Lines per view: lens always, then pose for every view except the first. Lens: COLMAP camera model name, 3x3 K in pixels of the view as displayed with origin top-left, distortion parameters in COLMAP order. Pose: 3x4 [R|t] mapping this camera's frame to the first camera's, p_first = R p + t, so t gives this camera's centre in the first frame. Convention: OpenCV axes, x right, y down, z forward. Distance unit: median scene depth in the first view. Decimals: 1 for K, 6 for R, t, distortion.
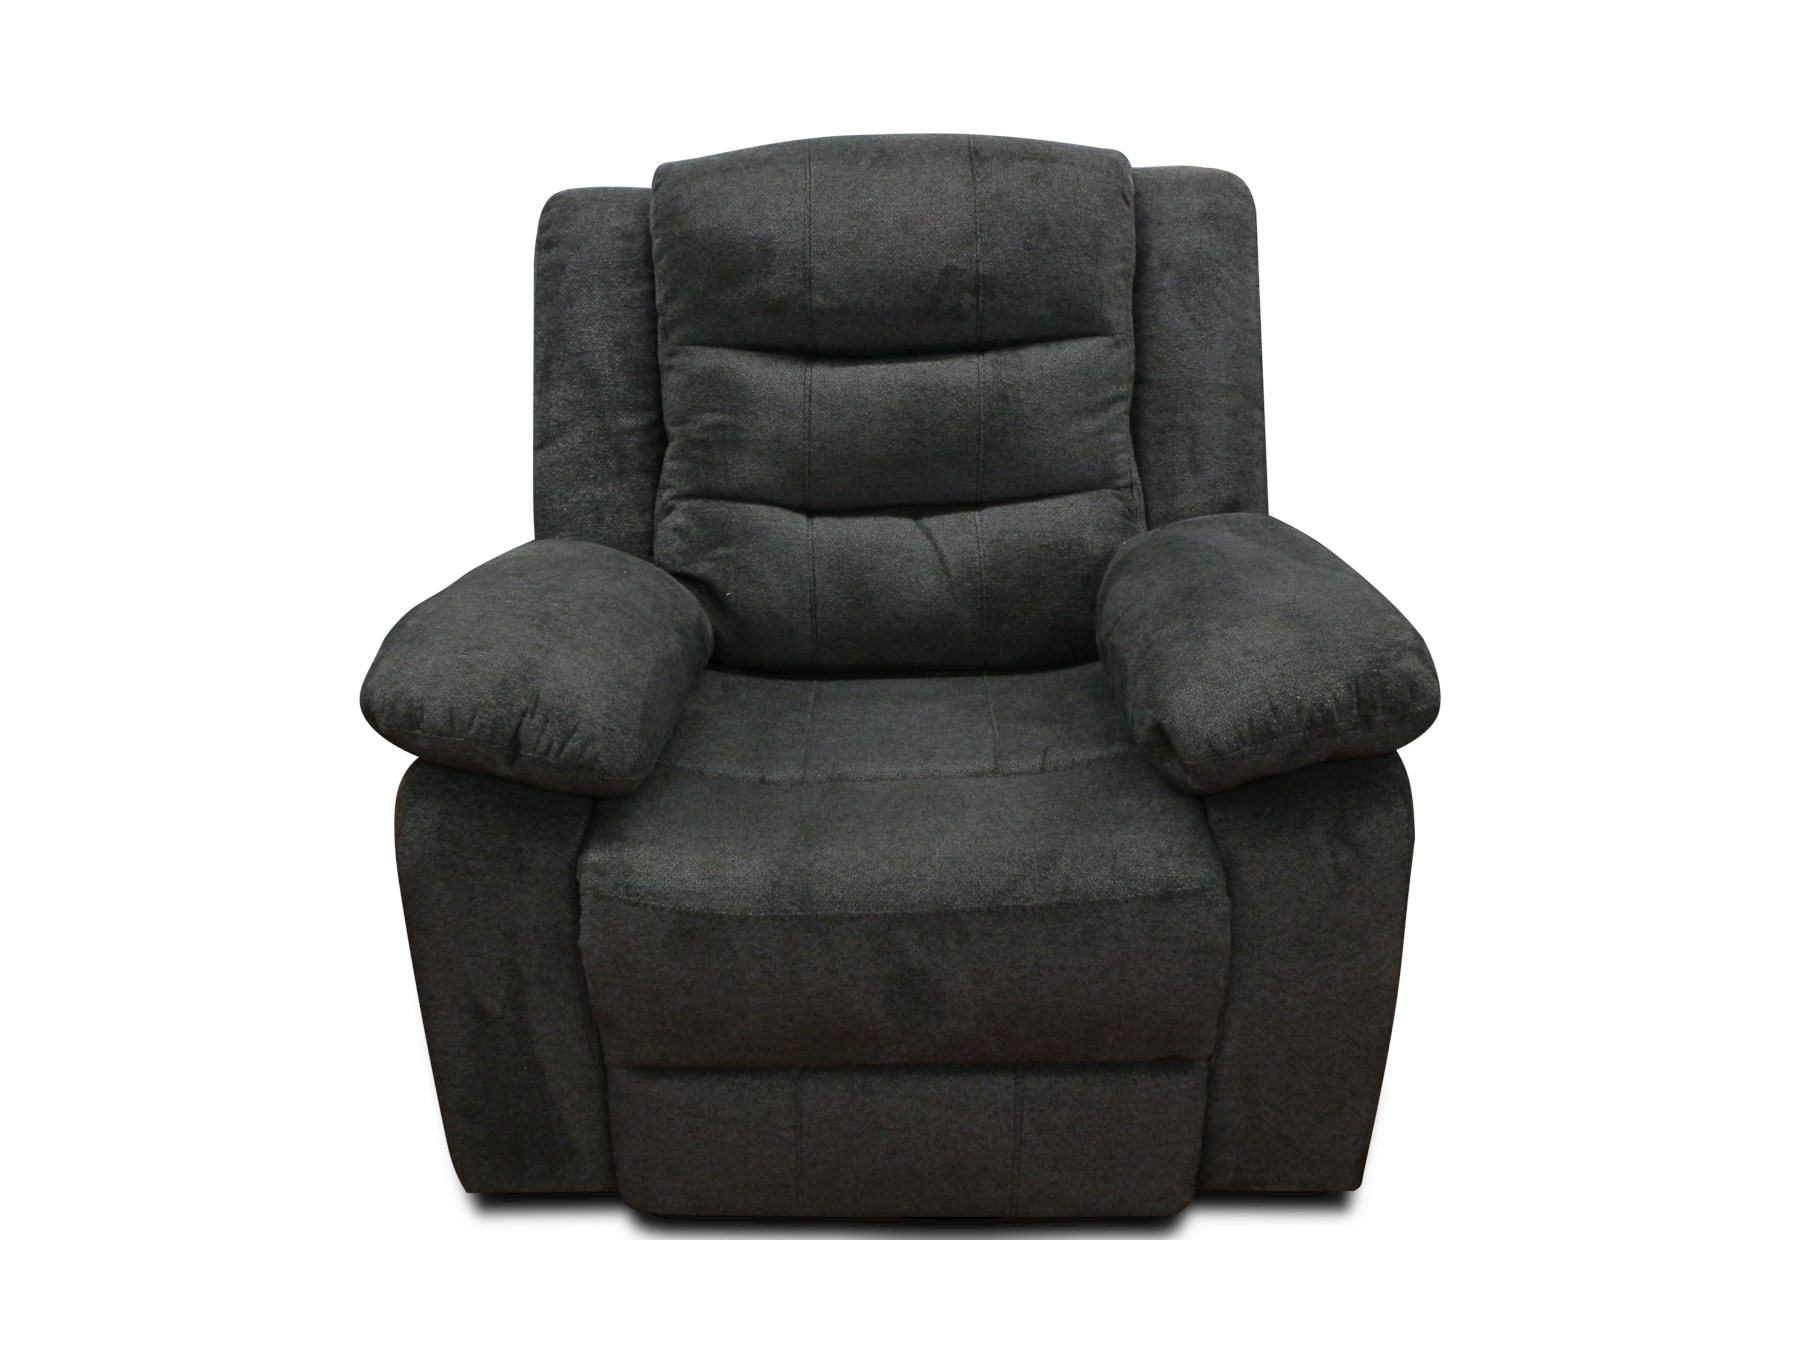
lens RADIAL K [[1636.9, 0, 900.0], [0, 1636.9, 675.0], [0, 0, 1]] dist [0.000319, -0.002025]
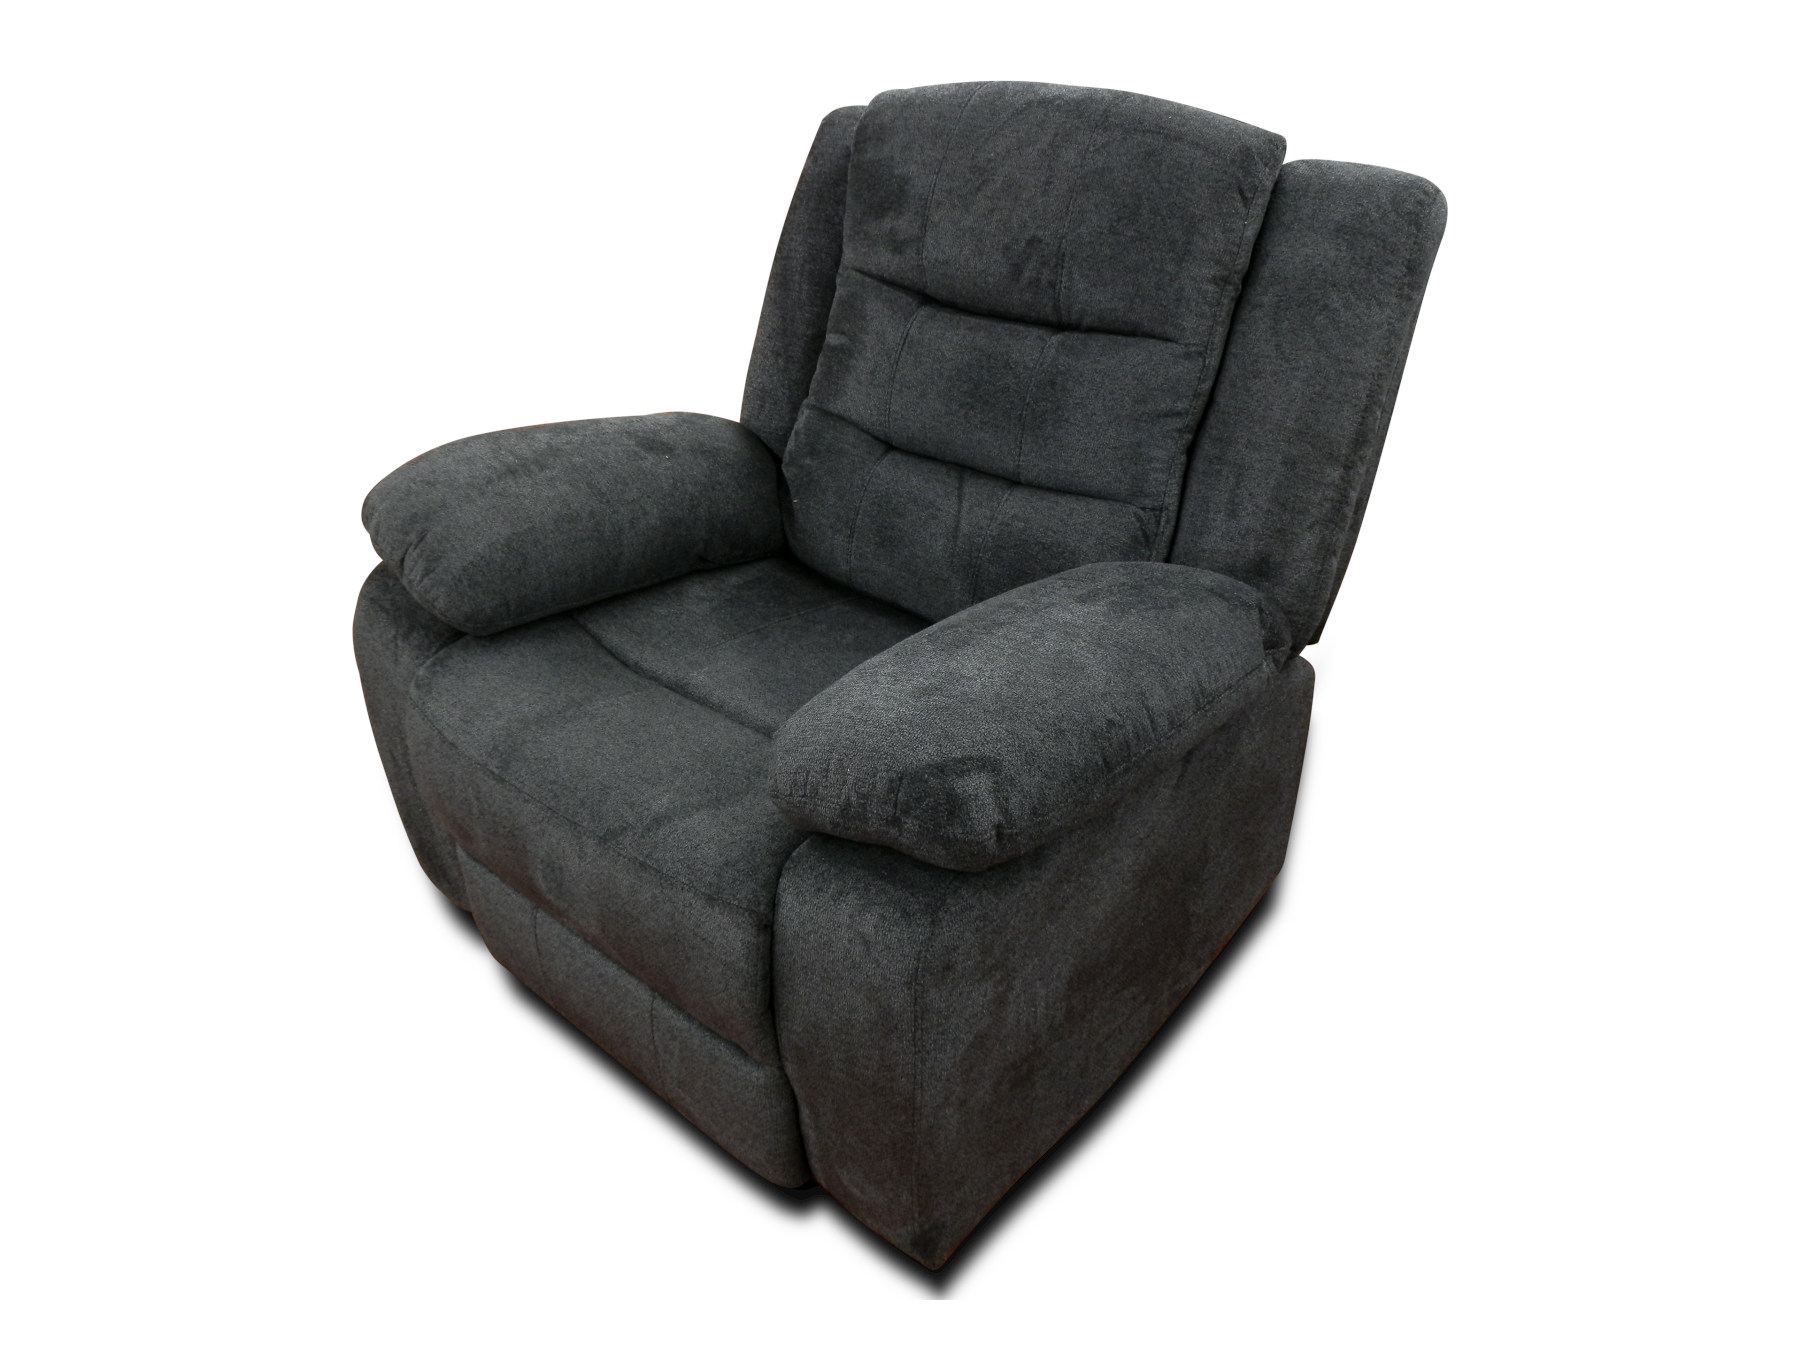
lens RADIAL K [[1430.5, 0, 900.0], [0, 1430.5, 675.0], [0, 0, 1]] dist [0.013677, 0.001645]
pose [[0.747247, 0.348469, -0.565855, 0.525289], [-0.268525, 0.937210, 0.222556, -0.169737], [0.607879, -0.014358, 0.793900, 0.268402]]
